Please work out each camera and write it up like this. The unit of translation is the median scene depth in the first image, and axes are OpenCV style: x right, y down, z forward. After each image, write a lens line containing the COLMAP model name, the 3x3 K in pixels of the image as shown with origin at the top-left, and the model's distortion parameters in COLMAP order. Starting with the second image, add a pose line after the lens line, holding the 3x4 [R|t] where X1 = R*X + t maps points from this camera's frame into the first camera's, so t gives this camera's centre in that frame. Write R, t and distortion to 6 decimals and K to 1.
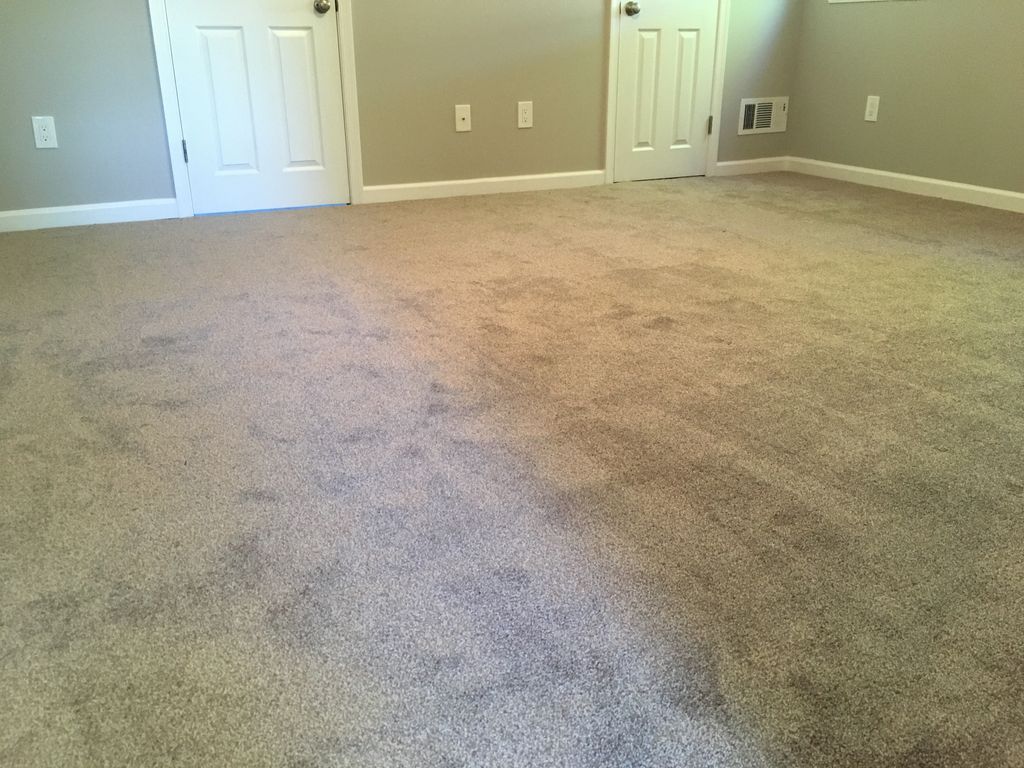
lens RADIAL K [[875.5, 0, 512.0], [0, 875.5, 384.0], [0, 0, 1]] dist [0.069530, -0.098430]
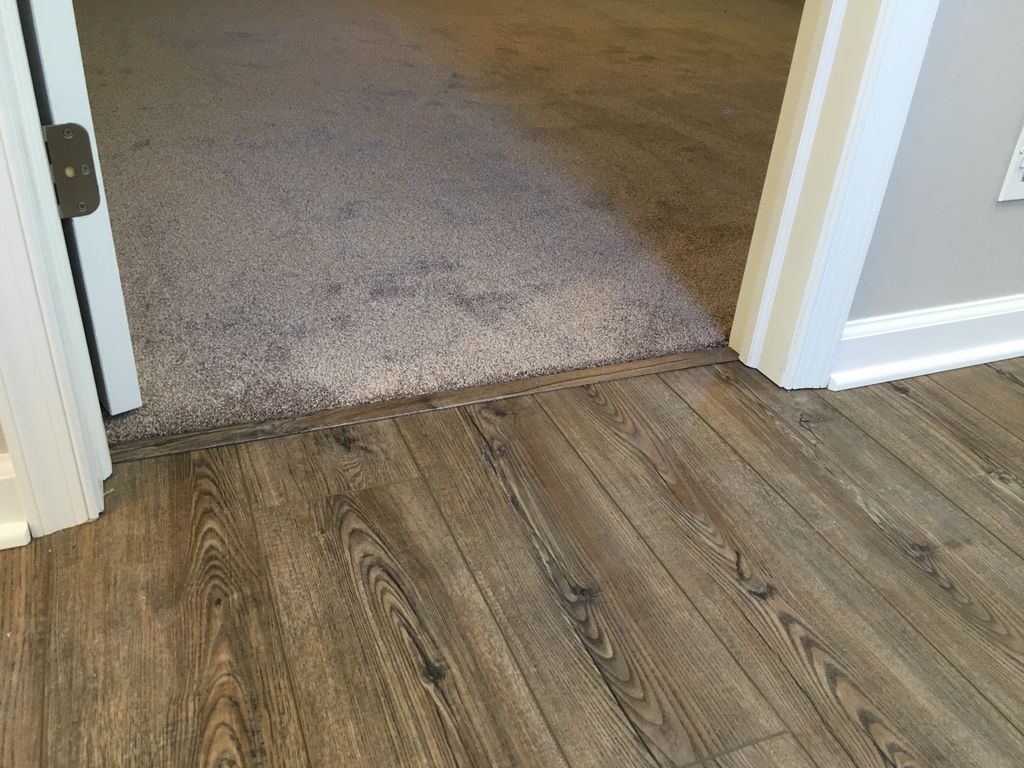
lens RADIAL K [[875.5, 0, 512.0], [0, 875.5, 384.0], [0, 0, 1]] dist [0.069530, -0.098430]
pose [[0.995960, 0.088826, -0.013168, 0.052326], [-0.085207, 0.981119, 0.173622, 0.215059], [0.028341, -0.171799, 0.984724, -0.352405]]
